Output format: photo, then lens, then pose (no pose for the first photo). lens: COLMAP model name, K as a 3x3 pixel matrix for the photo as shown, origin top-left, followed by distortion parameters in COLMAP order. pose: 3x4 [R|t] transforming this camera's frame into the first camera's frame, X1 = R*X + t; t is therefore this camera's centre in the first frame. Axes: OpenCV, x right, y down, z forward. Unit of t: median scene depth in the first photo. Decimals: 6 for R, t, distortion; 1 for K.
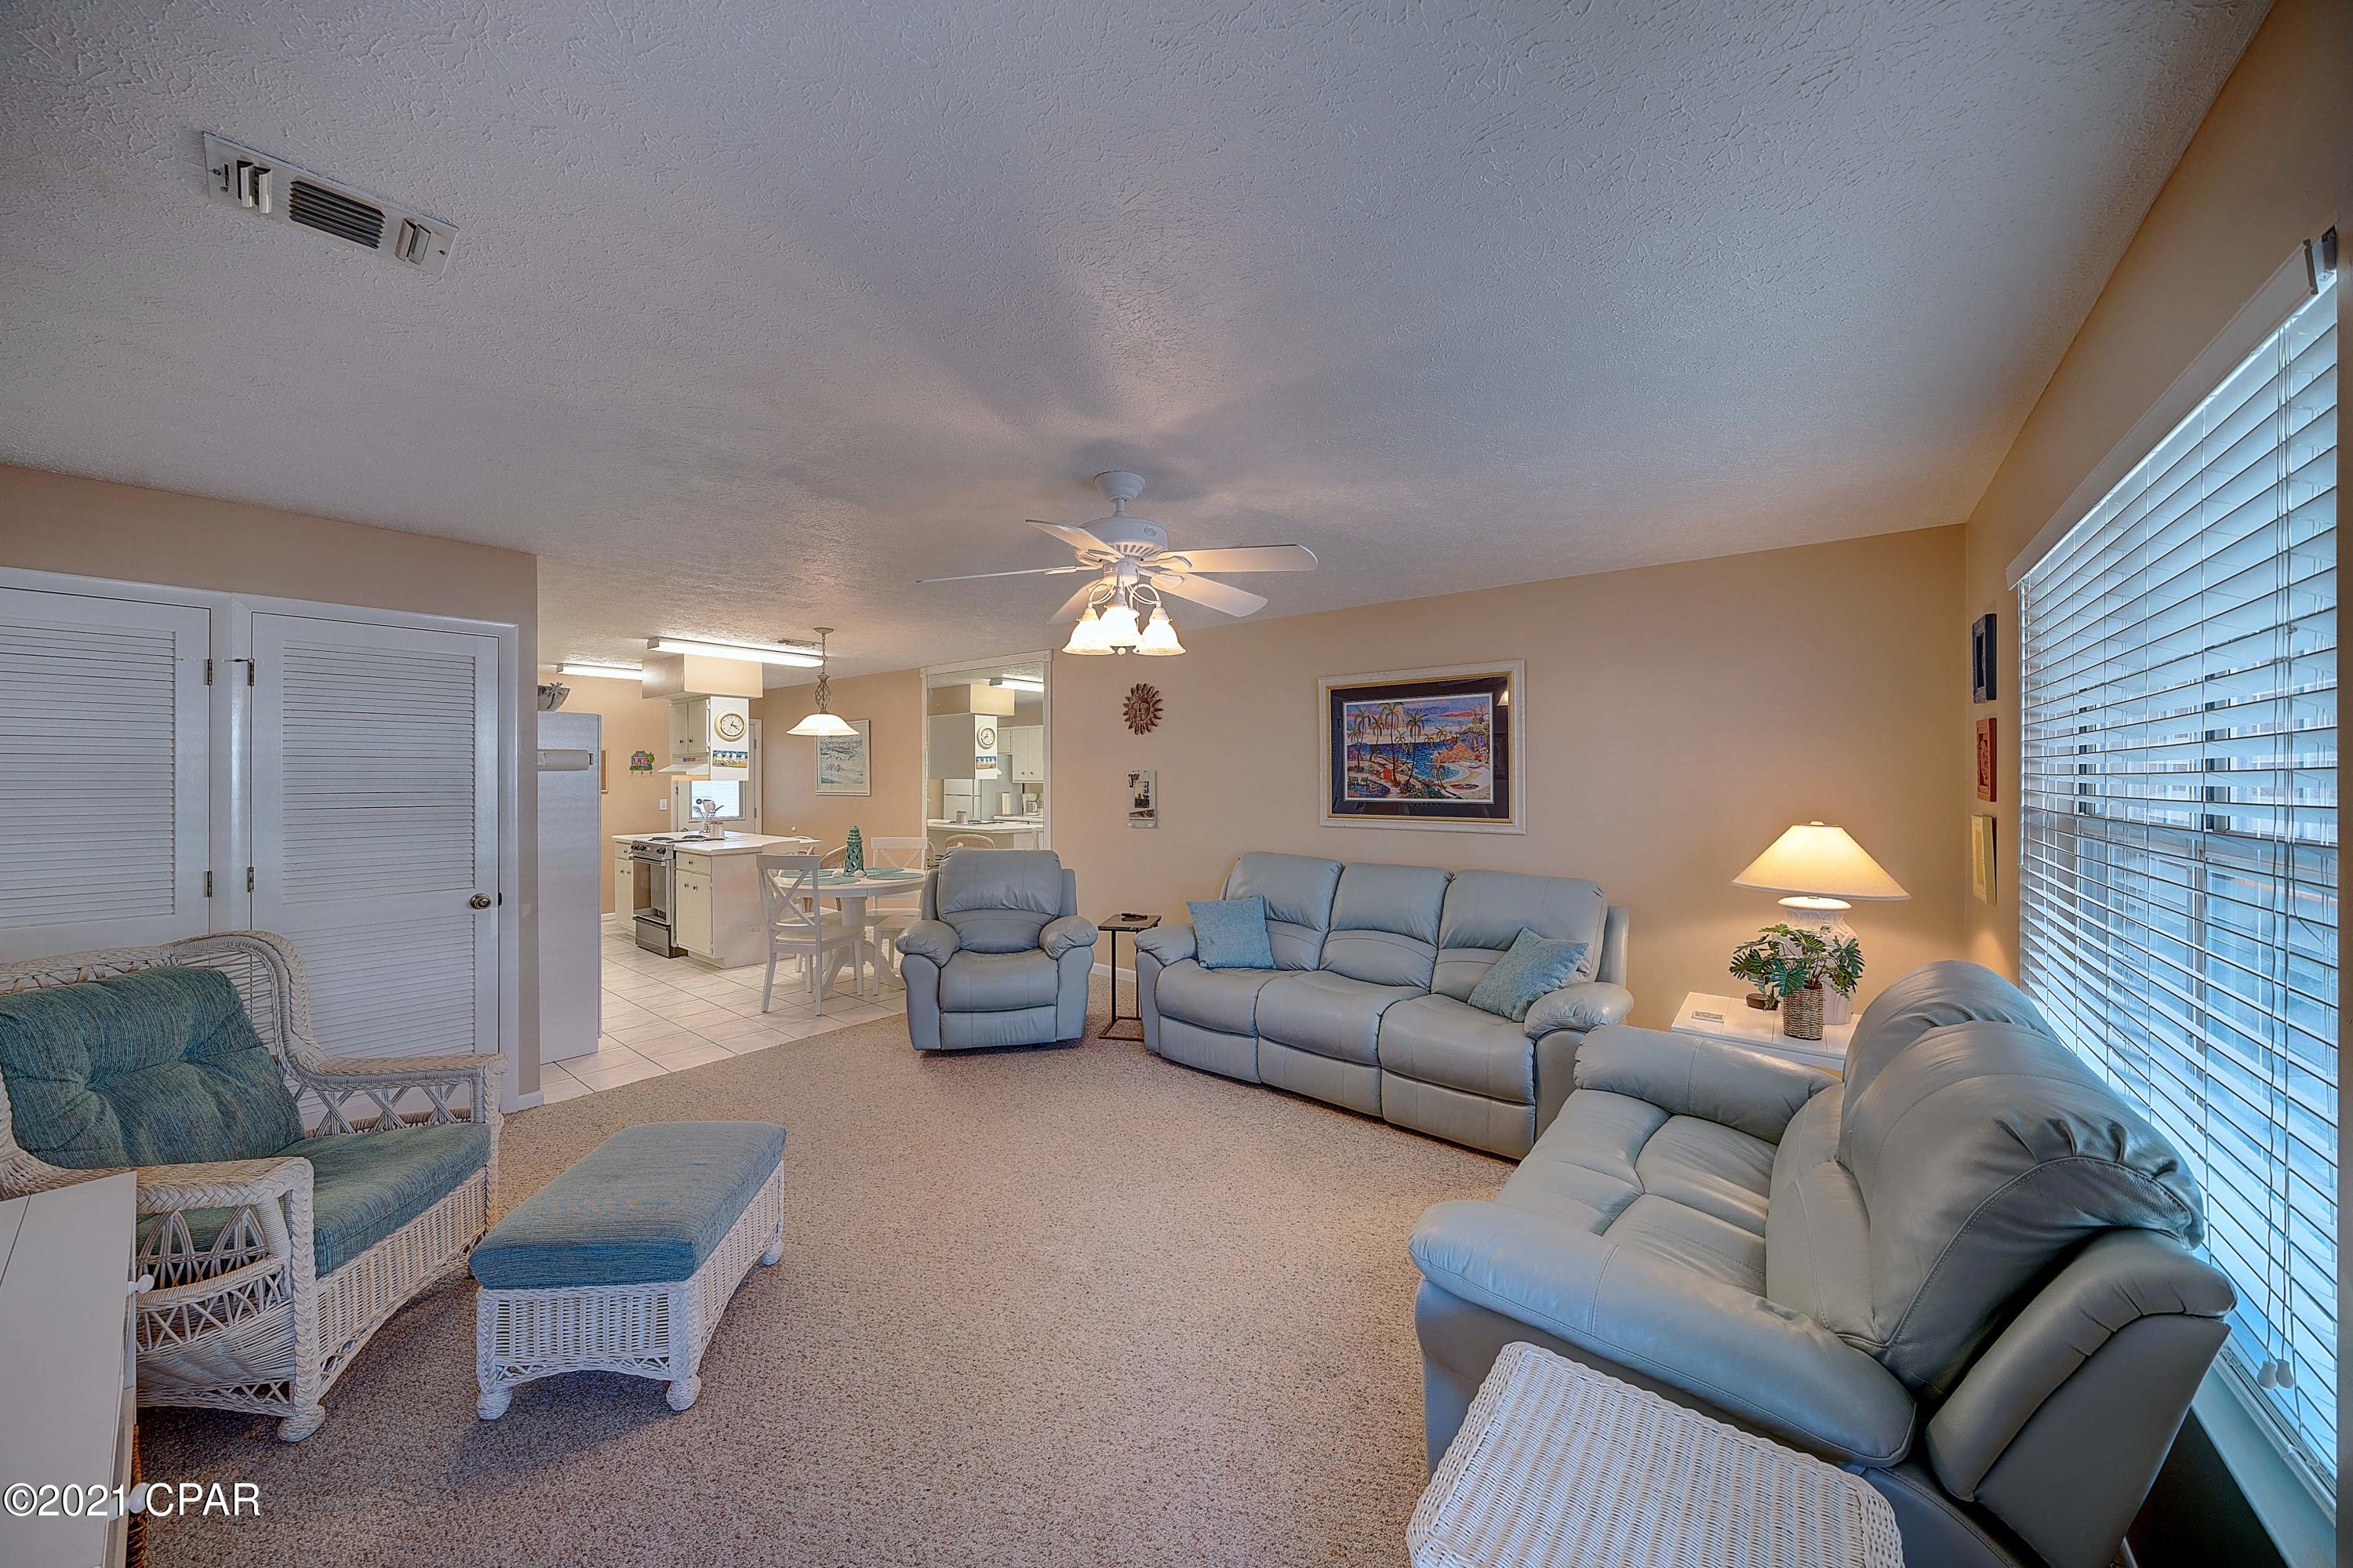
lens RADIAL K [[811.7, 0, 1141.3], [0, 811.7, 779.9], [0, 0, 1]] dist [-0.003030, -0.000322]
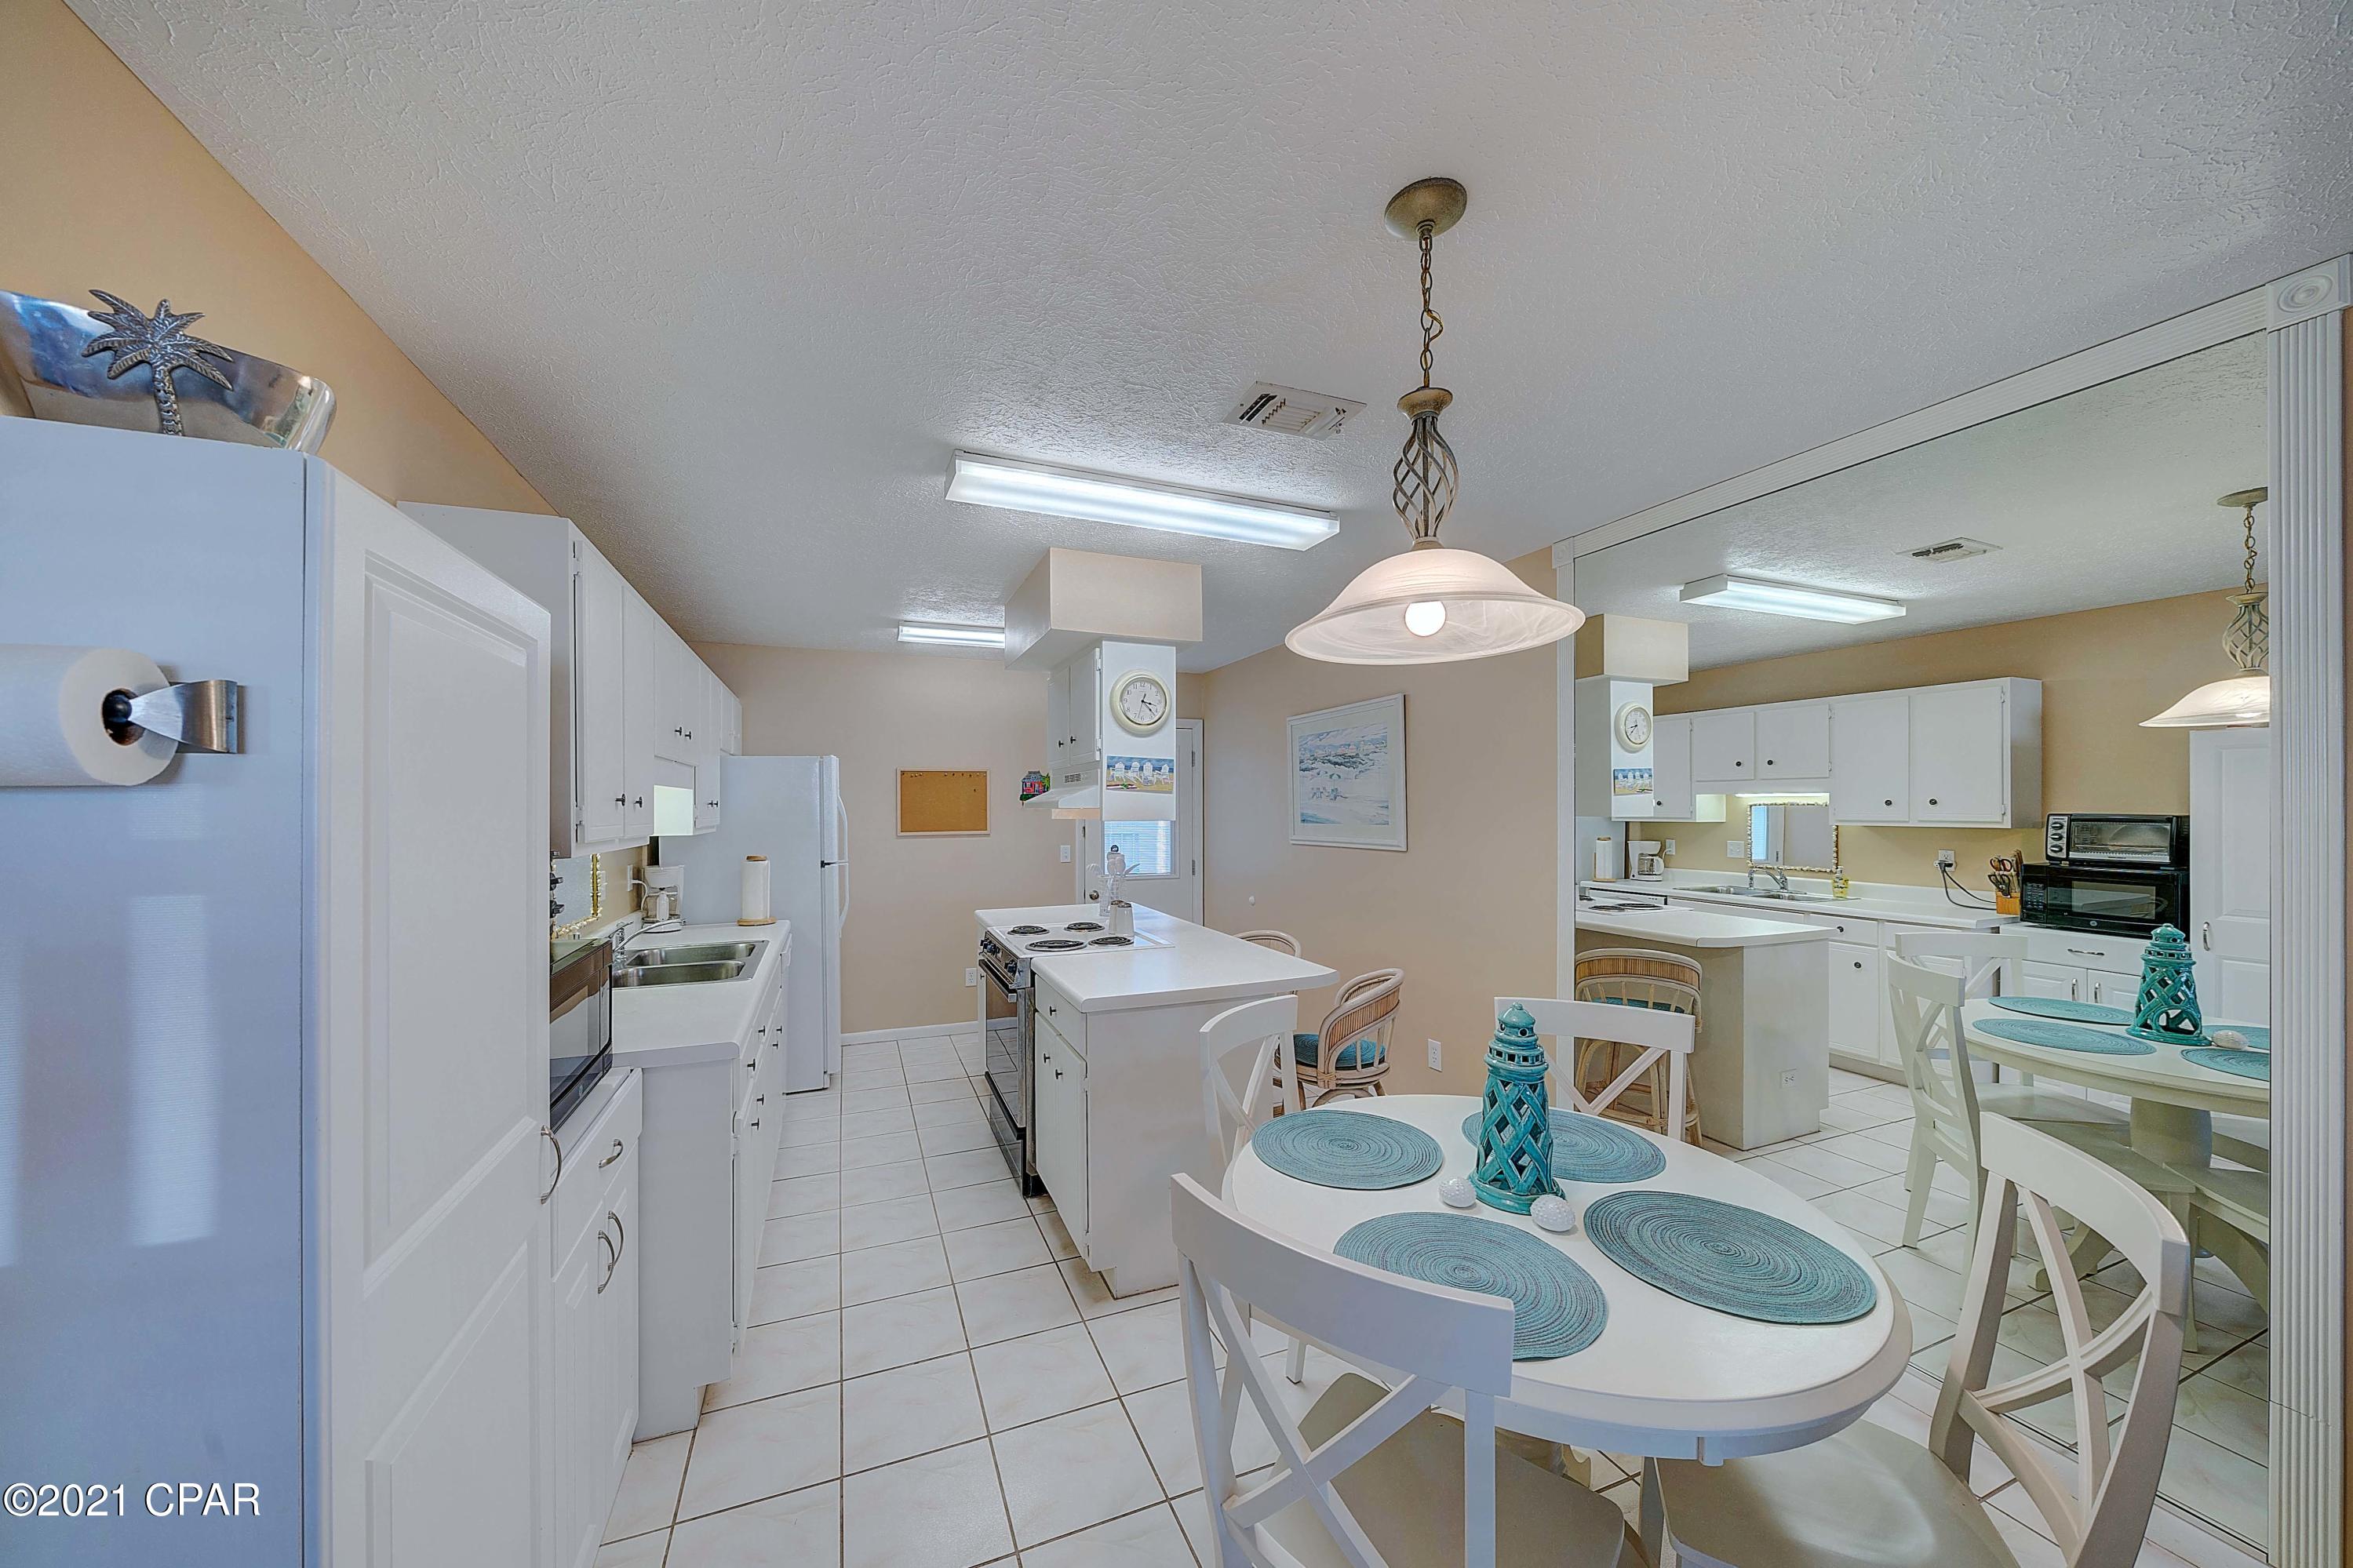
lens RADIAL K [[811.5, 0, 1155.1], [0, 811.5, 774.5], [0, 0, 1]] dist [-0.003030, -0.000322]
pose [[0.876103, -0.019664, -0.481723, -0.257160], [-0.003123, 0.998915, -0.046457, -0.003299], [0.482114, 0.042205, 0.875091, 0.561249]]
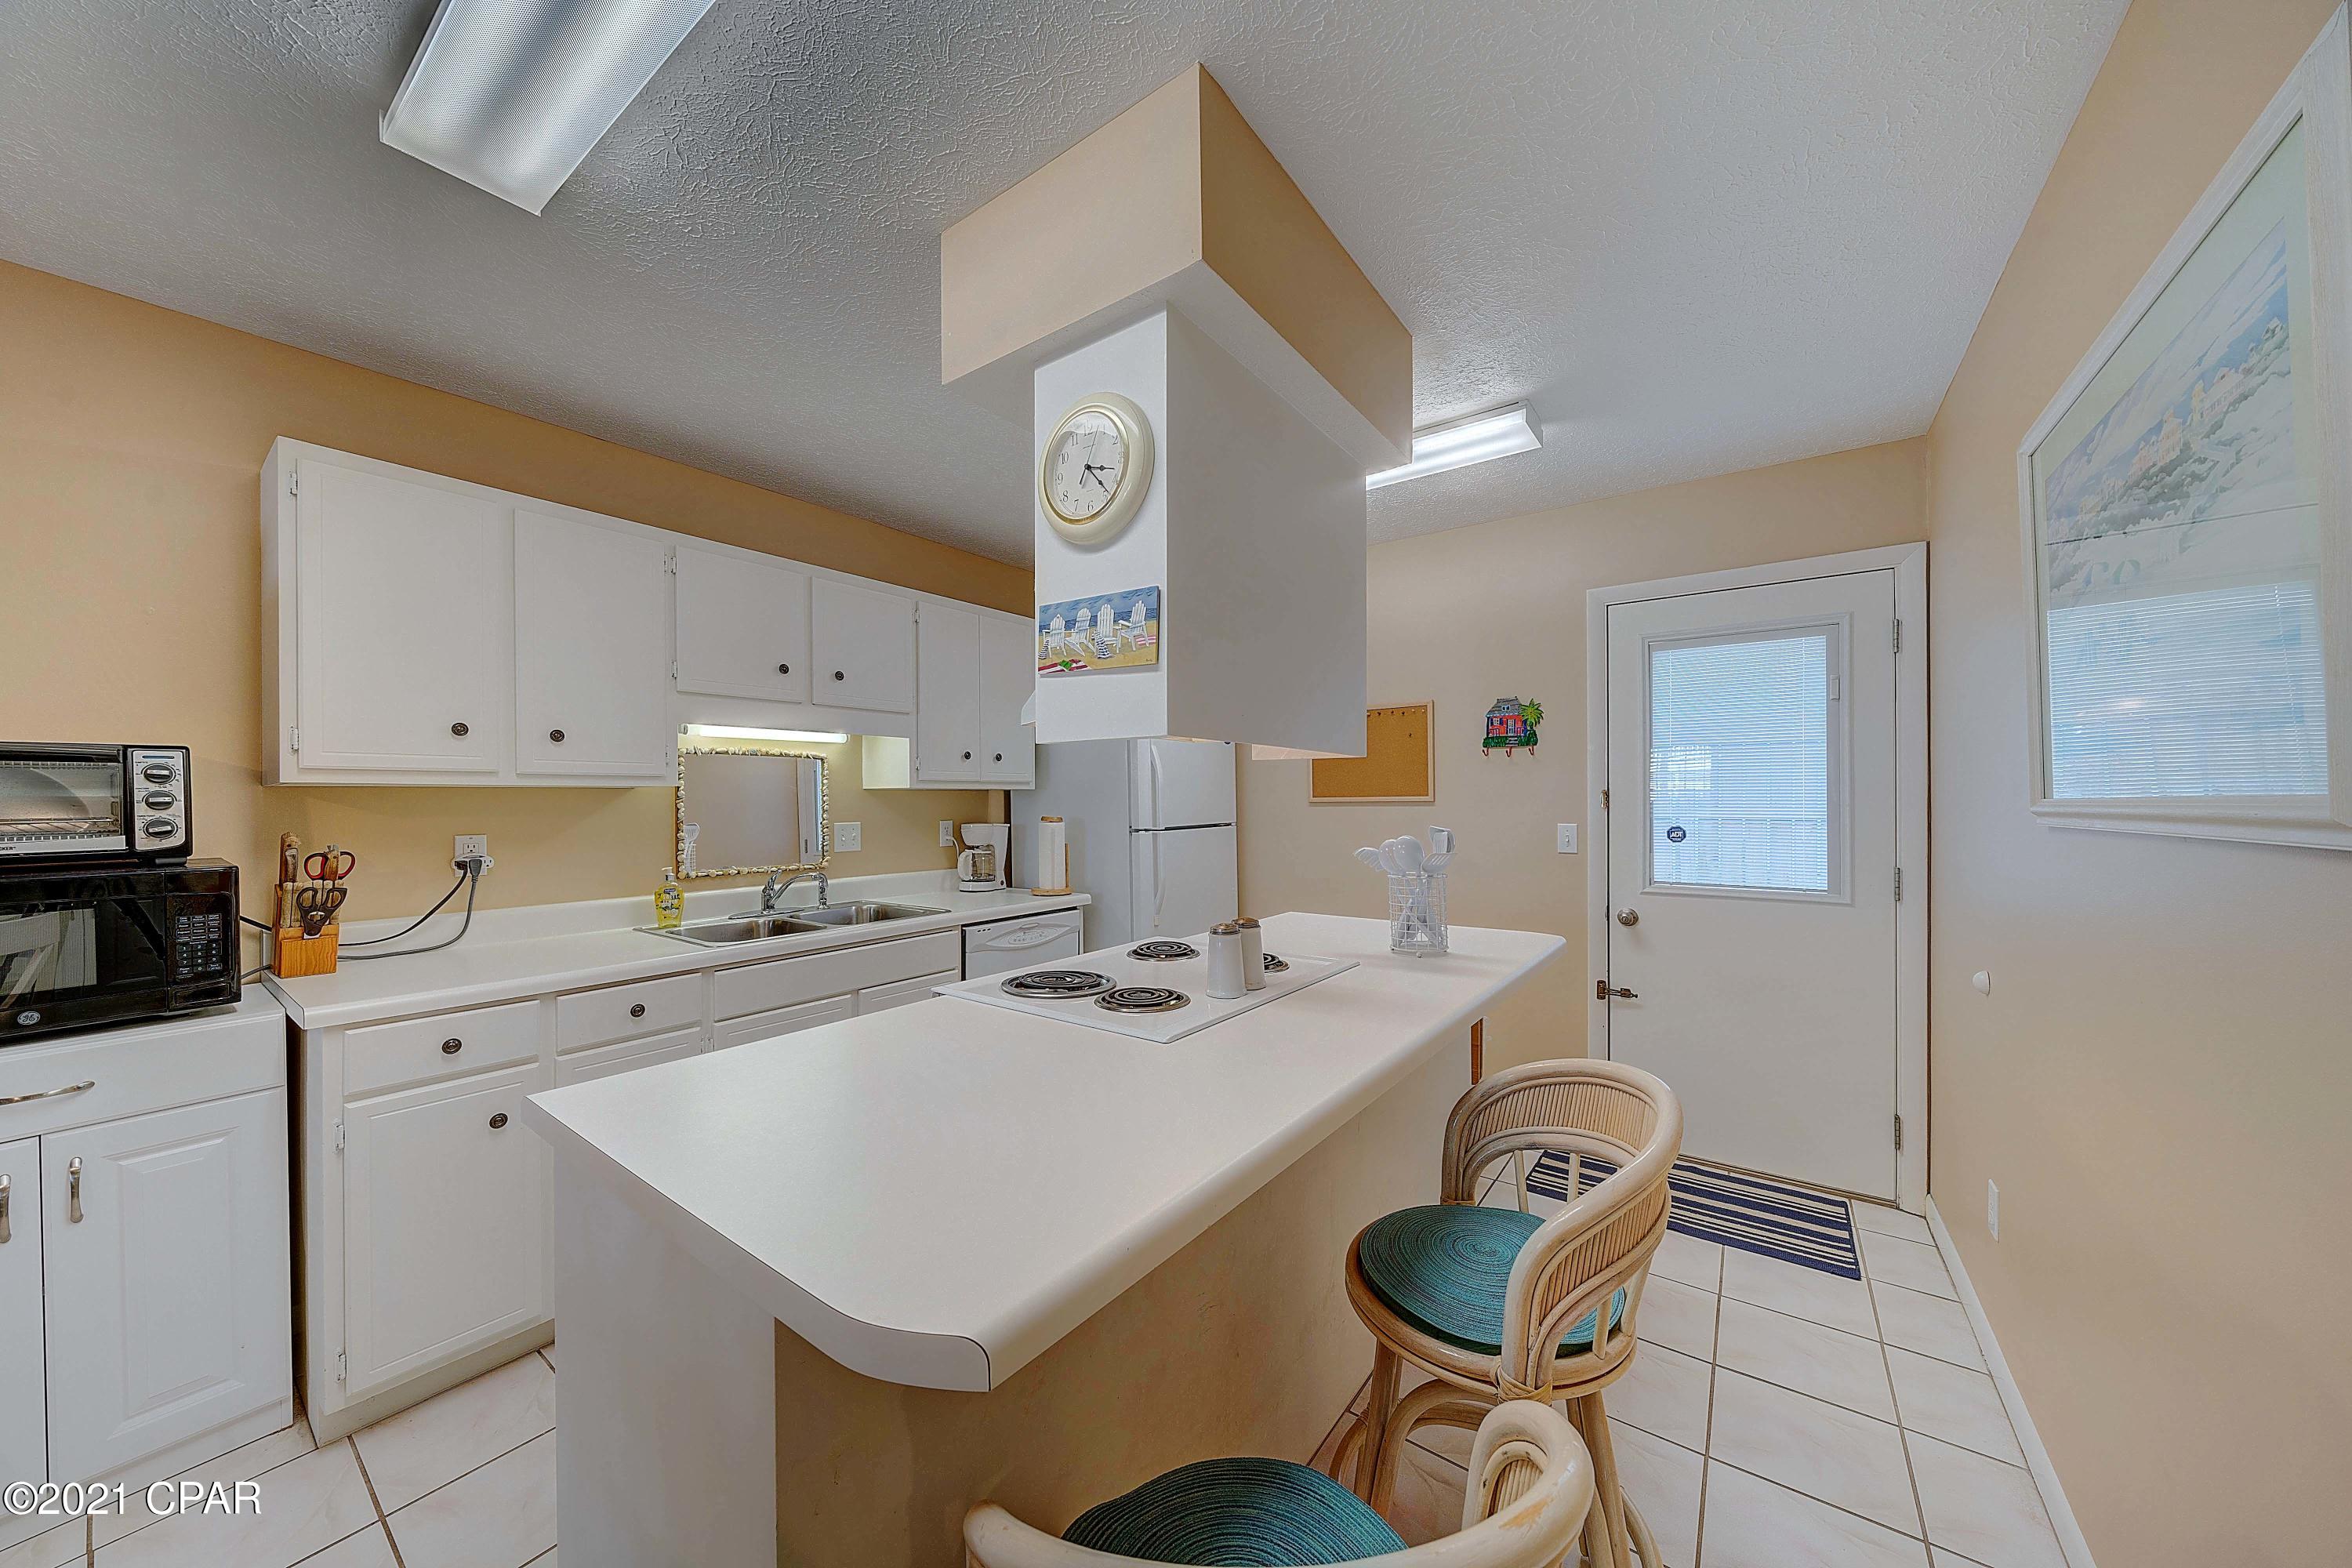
lens RADIAL K [[811.3, 0, 1196.9], [0, 811.3, 792.6], [0, 0, 1]] dist [-0.003030, -0.000322]
pose [[0.071506, -0.007987, -0.997408, -0.282885], [-0.003199, 0.999961, -0.008237, 0.016182], [0.997435, 0.003780, 0.071478, 0.971548]]
